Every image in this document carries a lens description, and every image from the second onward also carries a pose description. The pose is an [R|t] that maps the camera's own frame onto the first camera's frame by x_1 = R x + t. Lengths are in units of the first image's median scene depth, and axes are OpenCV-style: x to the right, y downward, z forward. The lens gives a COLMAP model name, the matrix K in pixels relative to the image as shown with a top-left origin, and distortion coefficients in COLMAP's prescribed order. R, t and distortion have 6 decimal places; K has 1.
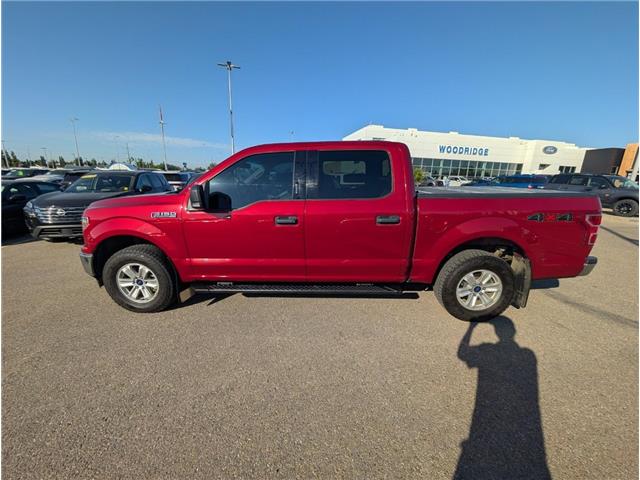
lens RADIAL K [[469.0, 0, 320.0], [0, 469.0, 240.0], [0, 0, 1]] dist [0.010981, 0.003231]
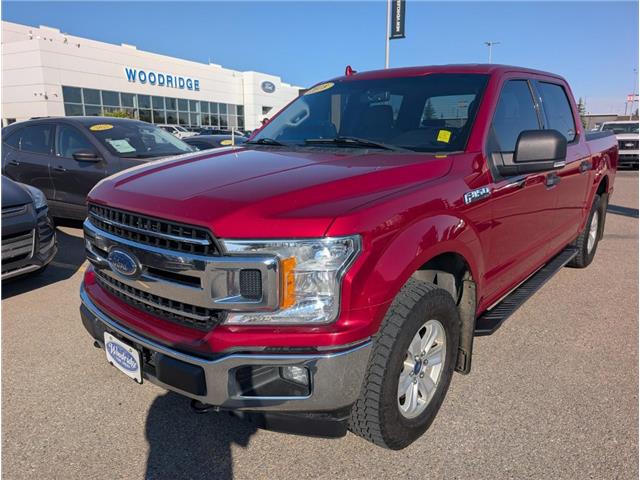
lens RADIAL K [[469.0, 0, 320.0], [0, 469.0, 240.0], [0, 0, 1]] dist [0.010981, 0.003231]
pose [[0.630369, -0.195742, 0.751212, -0.060920], [0.085136, 0.979283, 0.183730, -0.084424], [-0.771613, -0.051863, 0.633974, 0.456899]]
